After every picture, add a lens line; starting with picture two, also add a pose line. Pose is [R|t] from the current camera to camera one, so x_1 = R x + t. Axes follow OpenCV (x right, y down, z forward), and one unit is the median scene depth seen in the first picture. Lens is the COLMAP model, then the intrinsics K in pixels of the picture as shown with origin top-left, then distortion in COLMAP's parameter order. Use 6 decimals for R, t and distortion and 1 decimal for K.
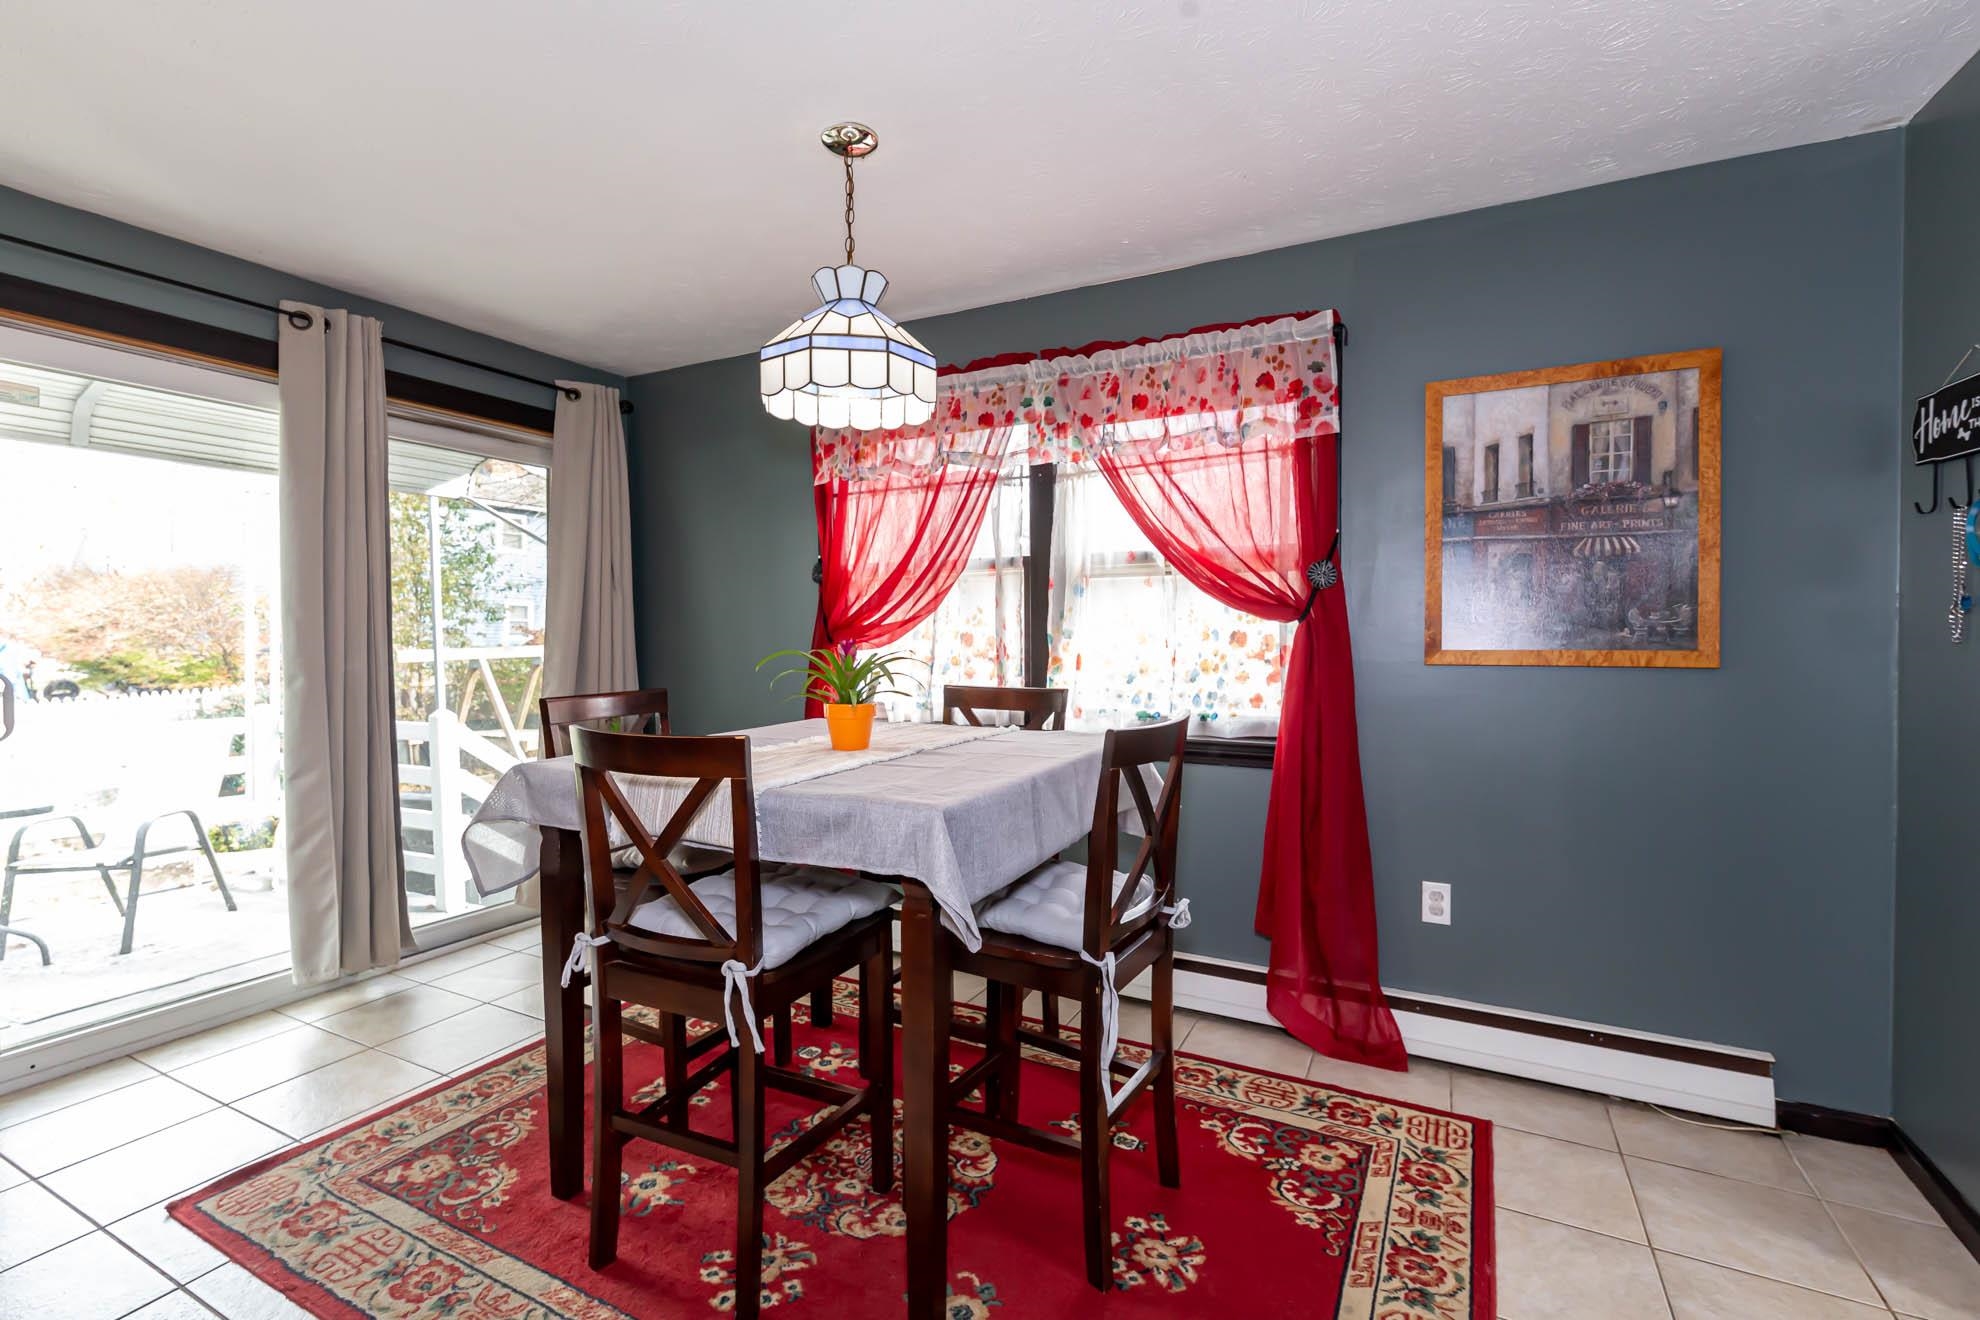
lens RADIAL K [[869.8, 0, 990.0], [0, 869.8, 660.0], [0, 0, 1]] dist [0.001274, 0.000108]
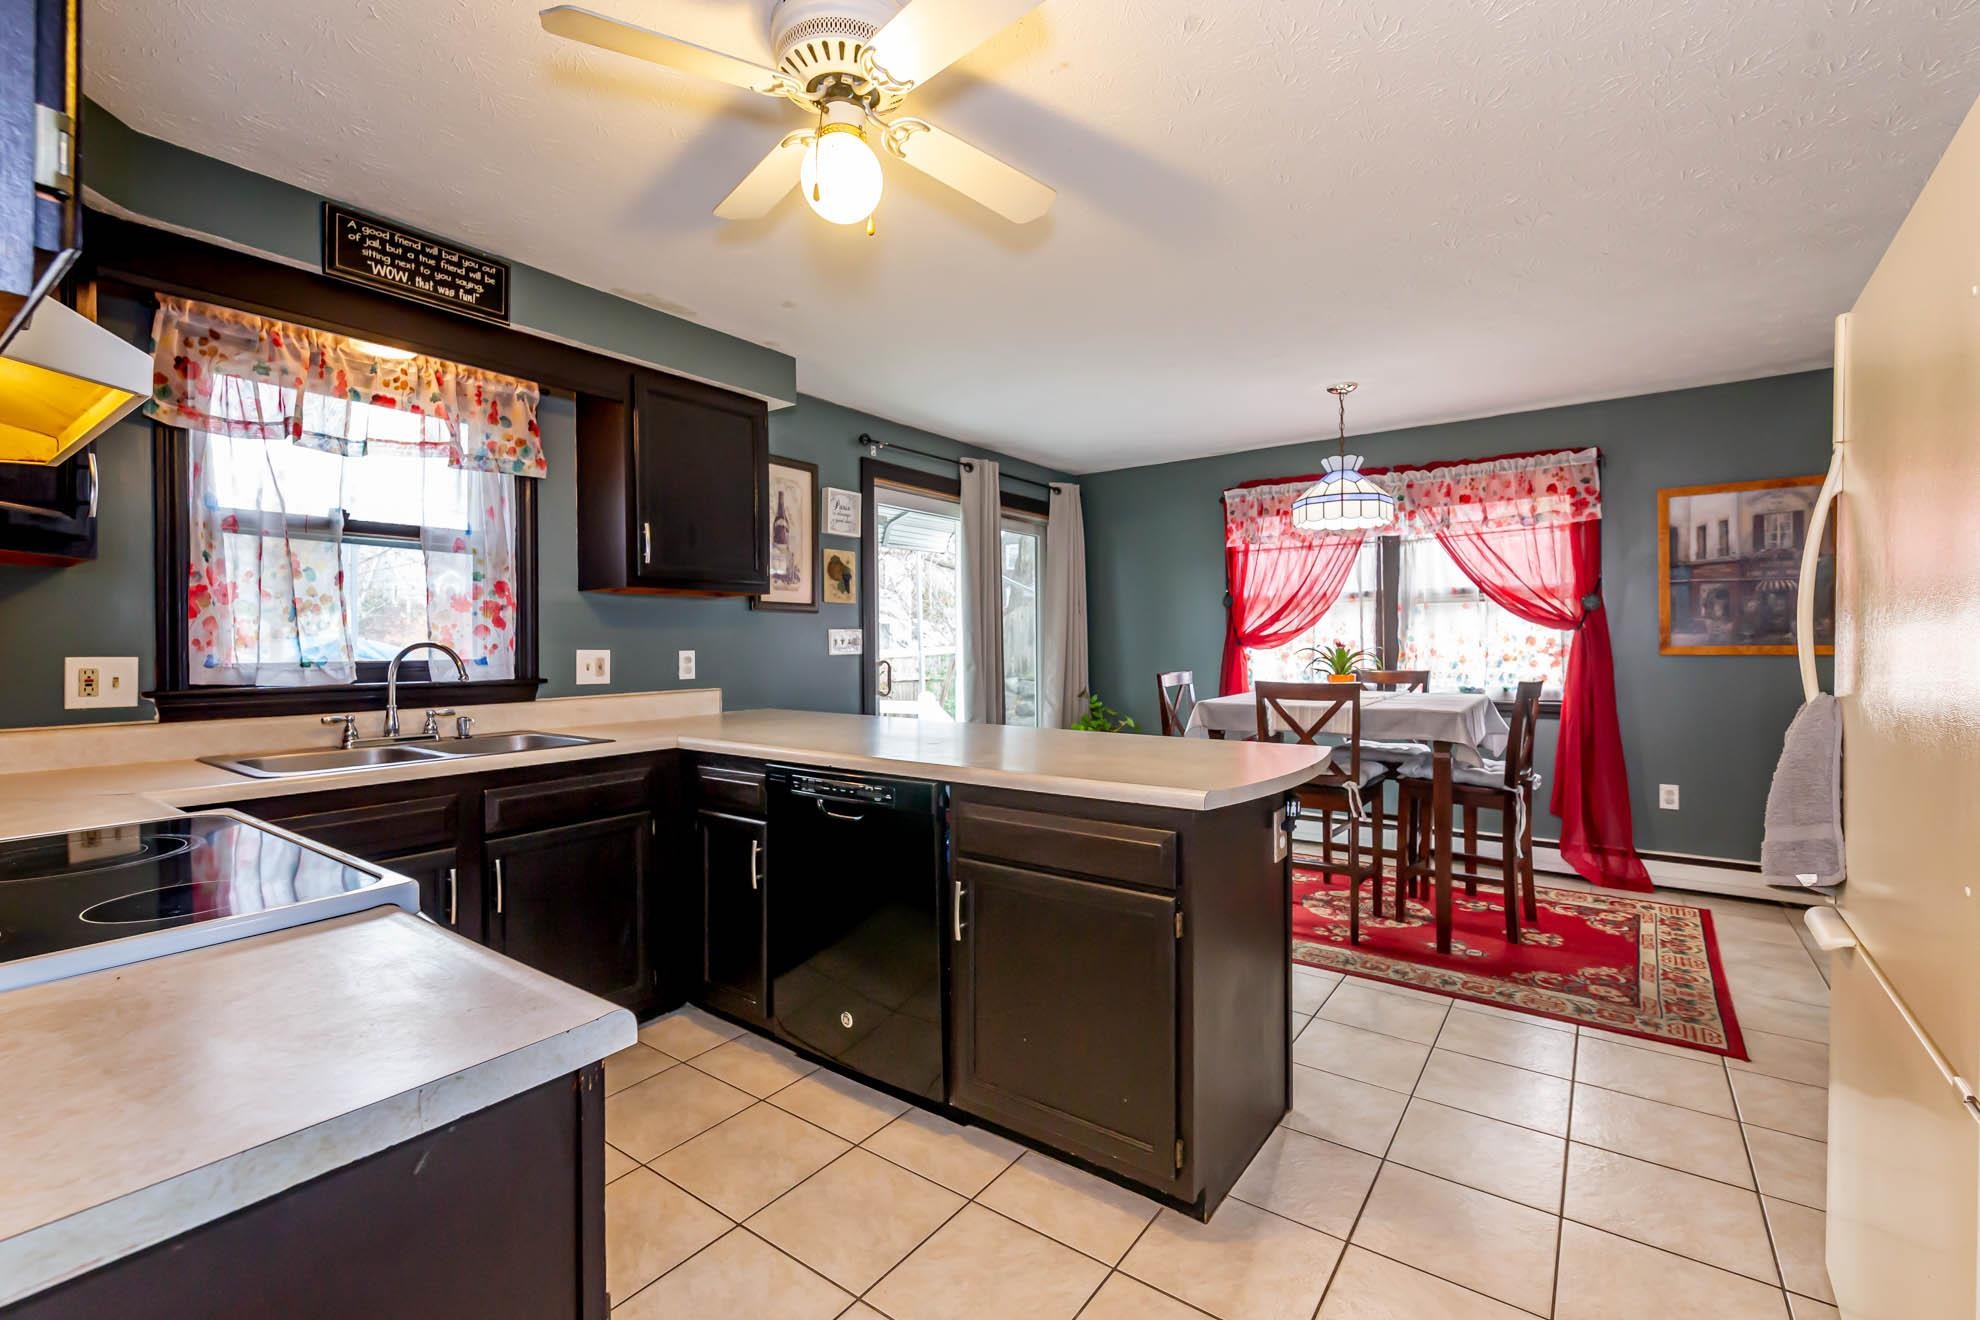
lens RADIAL K [[857.6, 0, 993.0], [0, 857.6, 650.6], [0, 0, 1]] dist [-0.002722, -0.000408]
pose [[0.990080, -0.004456, -0.140436, -0.518175], [0.001569, 0.999785, -0.020664, 0.027684], [0.140498, 0.020238, 0.989874, -0.782368]]
